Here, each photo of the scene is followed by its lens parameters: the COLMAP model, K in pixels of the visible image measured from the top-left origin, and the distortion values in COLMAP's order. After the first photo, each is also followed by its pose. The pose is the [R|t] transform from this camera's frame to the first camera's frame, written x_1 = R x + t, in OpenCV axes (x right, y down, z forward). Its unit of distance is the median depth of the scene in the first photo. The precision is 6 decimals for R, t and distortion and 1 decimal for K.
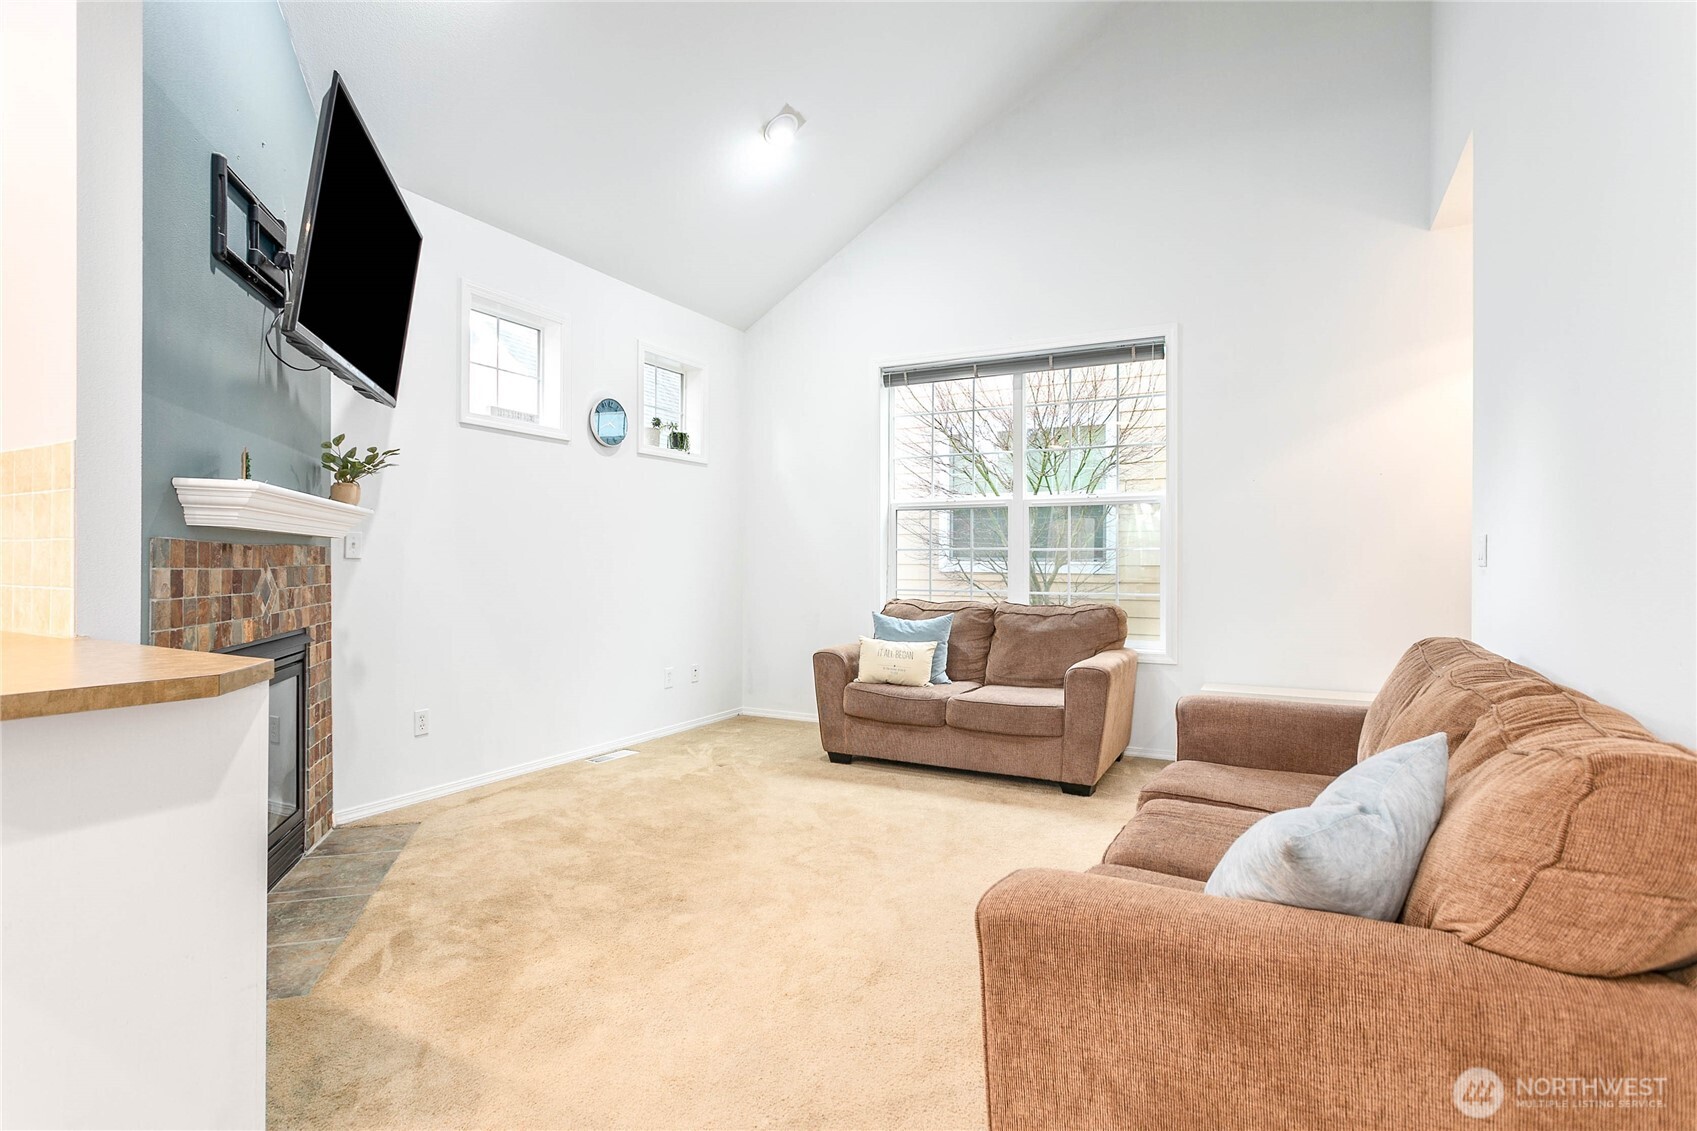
lens RADIAL K [[849.7, 0, 843.9], [0, 849.7, 561.5], [0, 0, 1]] dist [-0.007234, 0.001092]
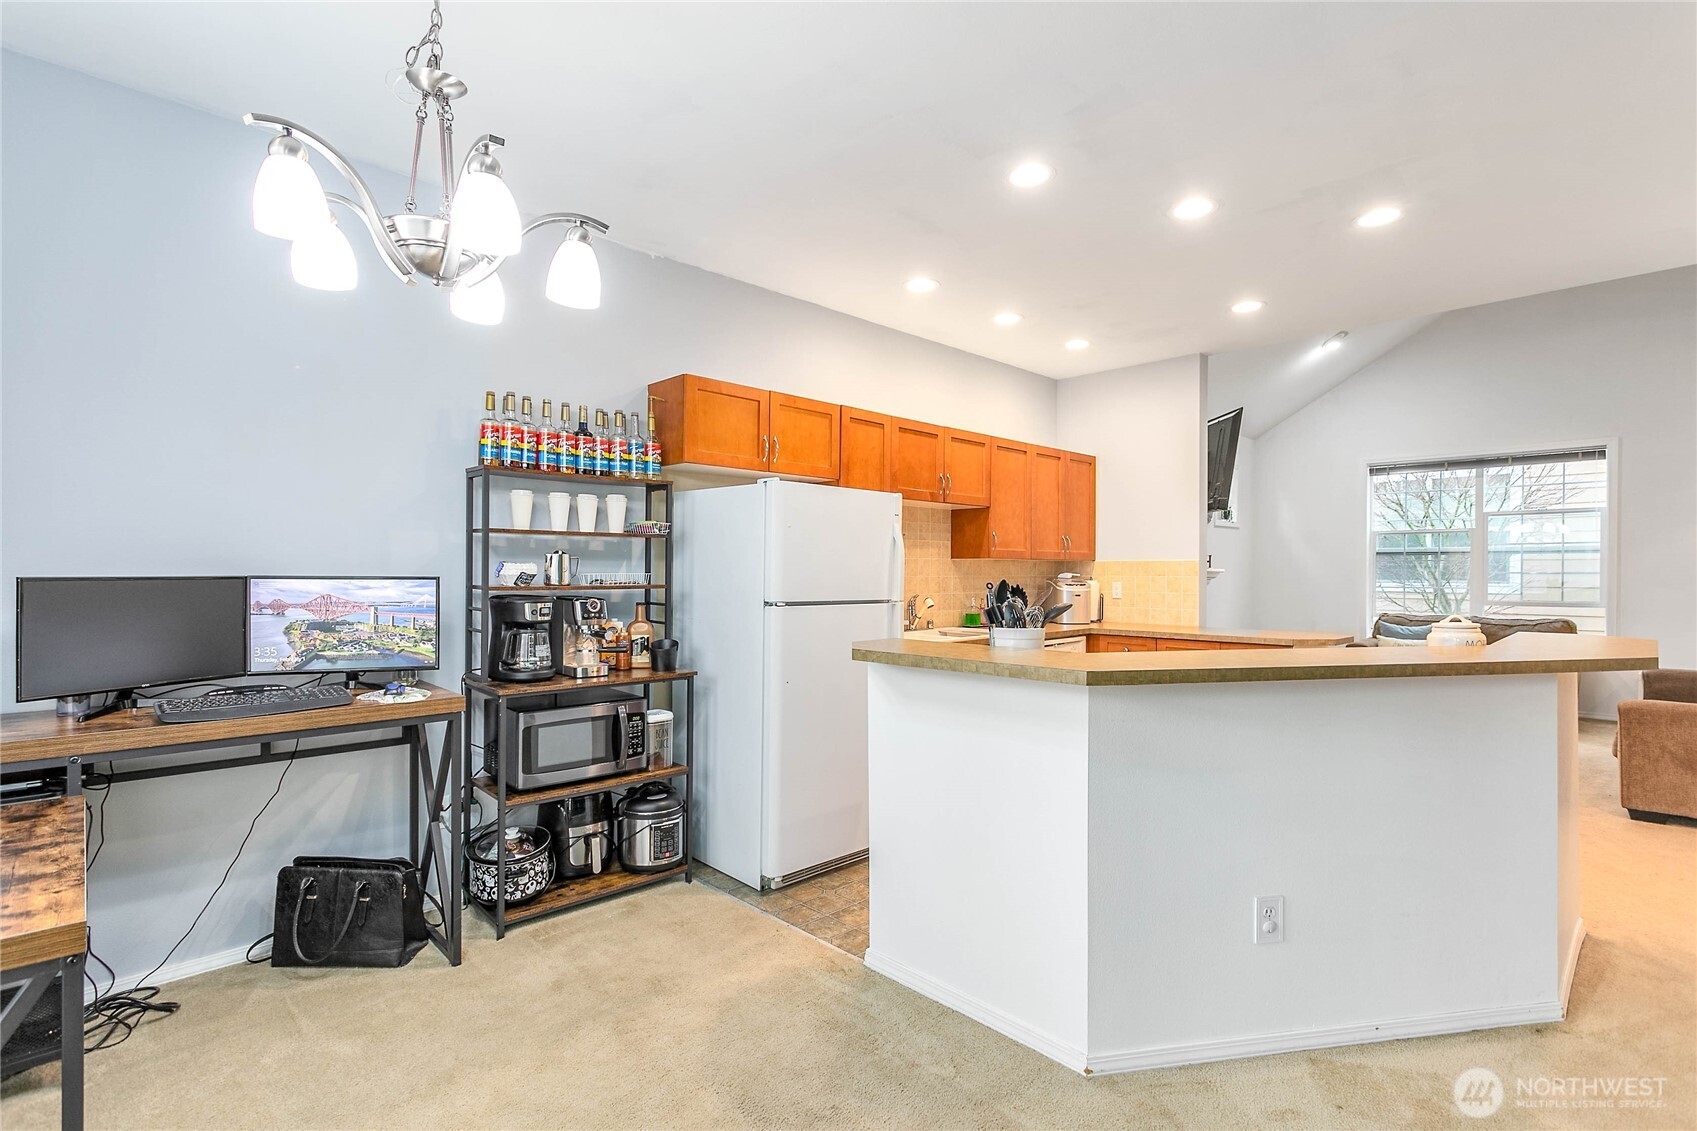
lens RADIAL K [[806.0, 0, 842.4], [0, 806.0, 577.6], [0, 0, 1]] dist [0.001644, 0.001803]
pose [[0.950323, 0.002162, -0.311257, -0.478320], [0.001052, 0.999948, 0.010157, -0.042152], [0.311263, -0.009980, 0.950271, -0.820133]]
